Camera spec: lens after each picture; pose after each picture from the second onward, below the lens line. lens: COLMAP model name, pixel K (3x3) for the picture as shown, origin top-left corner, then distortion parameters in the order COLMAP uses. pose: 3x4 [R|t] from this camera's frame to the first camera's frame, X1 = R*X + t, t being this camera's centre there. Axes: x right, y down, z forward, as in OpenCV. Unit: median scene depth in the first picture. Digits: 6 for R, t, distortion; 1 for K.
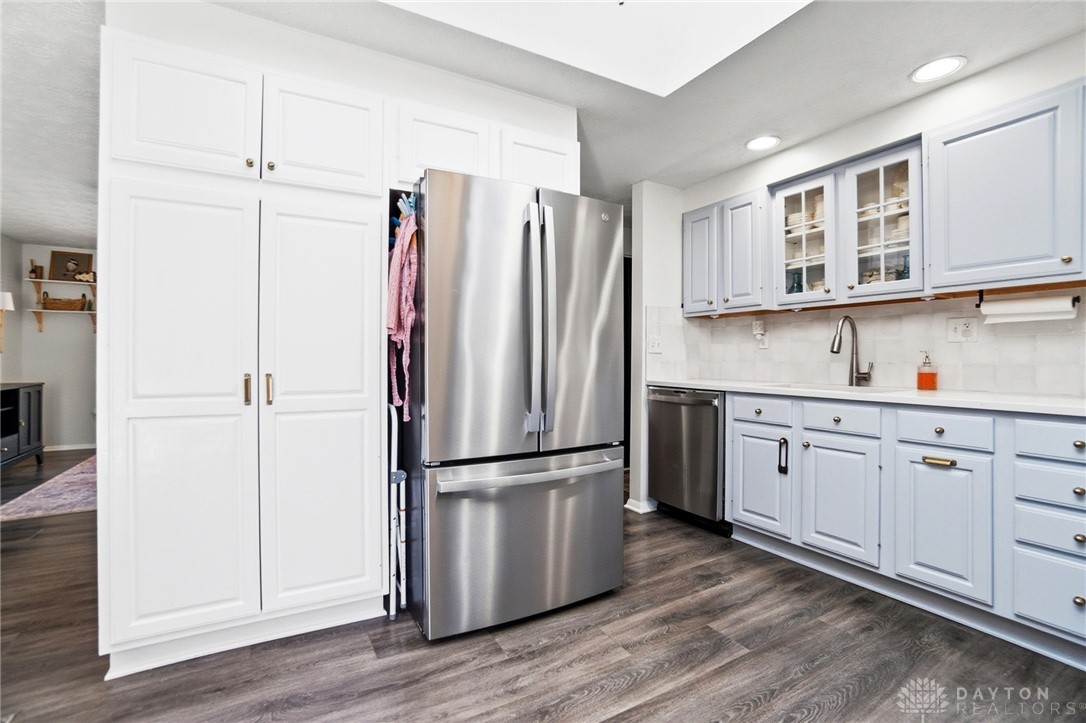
lens RADIAL K [[481.6, 0, 535.0], [0, 481.6, 354.8], [0, 0, 1]] dist [-0.067803, 0.025280]
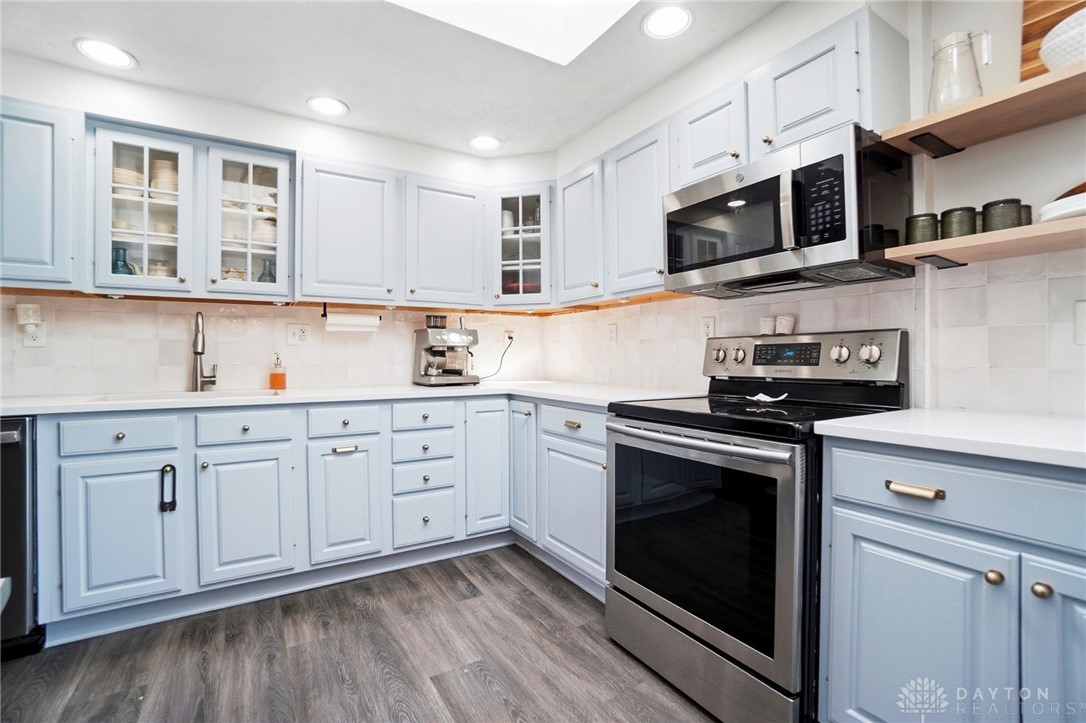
lens RADIAL K [[481.6, 0, 535.0], [0, 481.6, 354.8], [0, 0, 1]] dist [-0.067803, 0.025280]
pose [[-0.022913, 0.002833, 0.999733, -0.272451], [-0.001147, 0.999995, -0.002860, -0.001119], [-0.999737, -0.001213, -0.022910, 0.470727]]
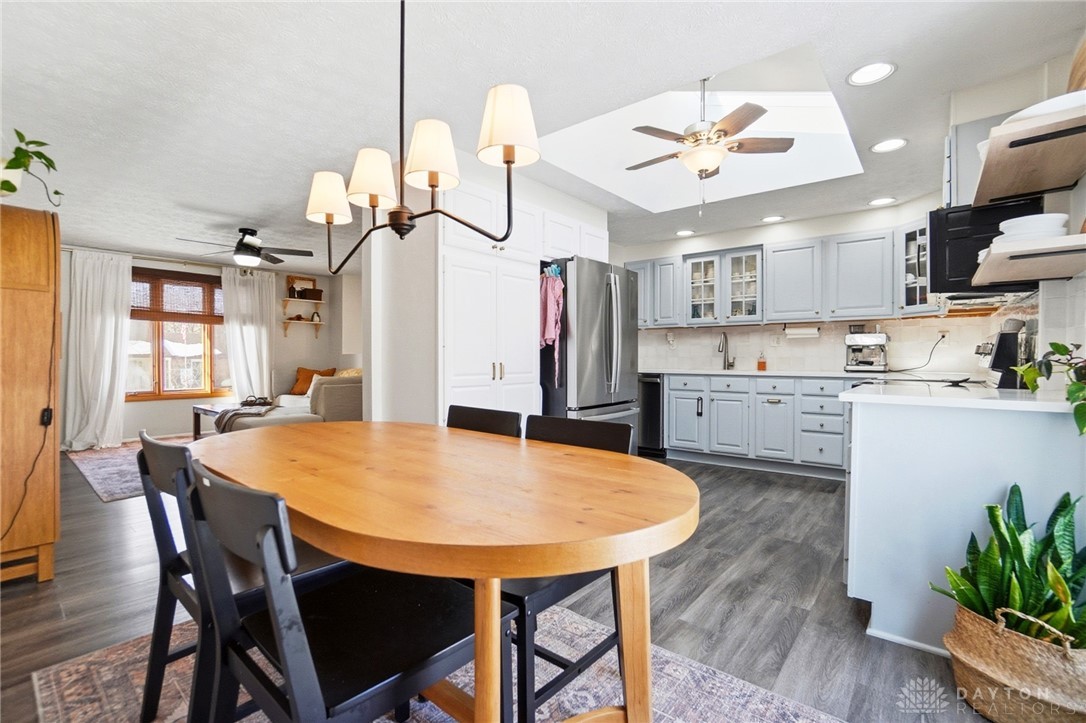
lens RADIAL K [[466.4, 0, 554.4], [0, 466.4, 361.5], [0, 0, 1]] dist [-0.041714, 0.008210]
pose [[0.929834, -0.006608, 0.367921, -0.778068], [0.001059, 0.999883, 0.015282, 0.006291], [-0.367978, -0.013820, 0.929732, -0.567206]]
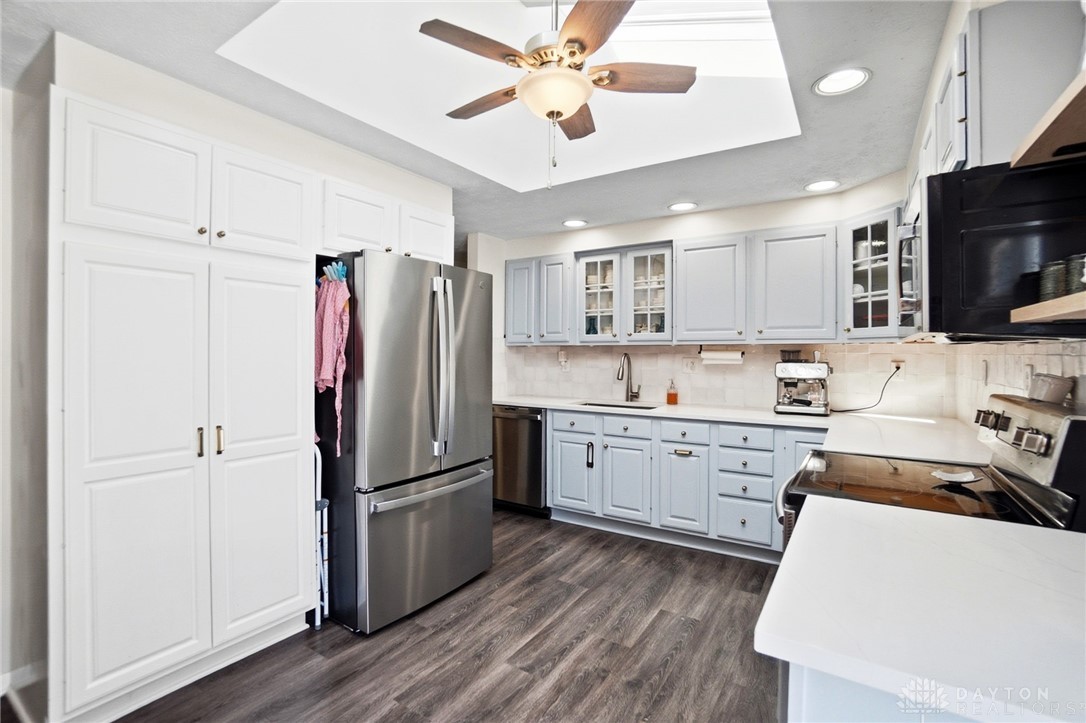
lens RADIAL K [[481.6, 0, 535.0], [0, 481.6, 354.8], [0, 0, 1]] dist [-0.067803, 0.025280]
pose [[0.890027, 0.003145, 0.455897, -0.305556], [-0.004604, 0.999987, 0.002090, -0.096611], [-0.455885, -0.003959, 0.890030, -0.218659]]
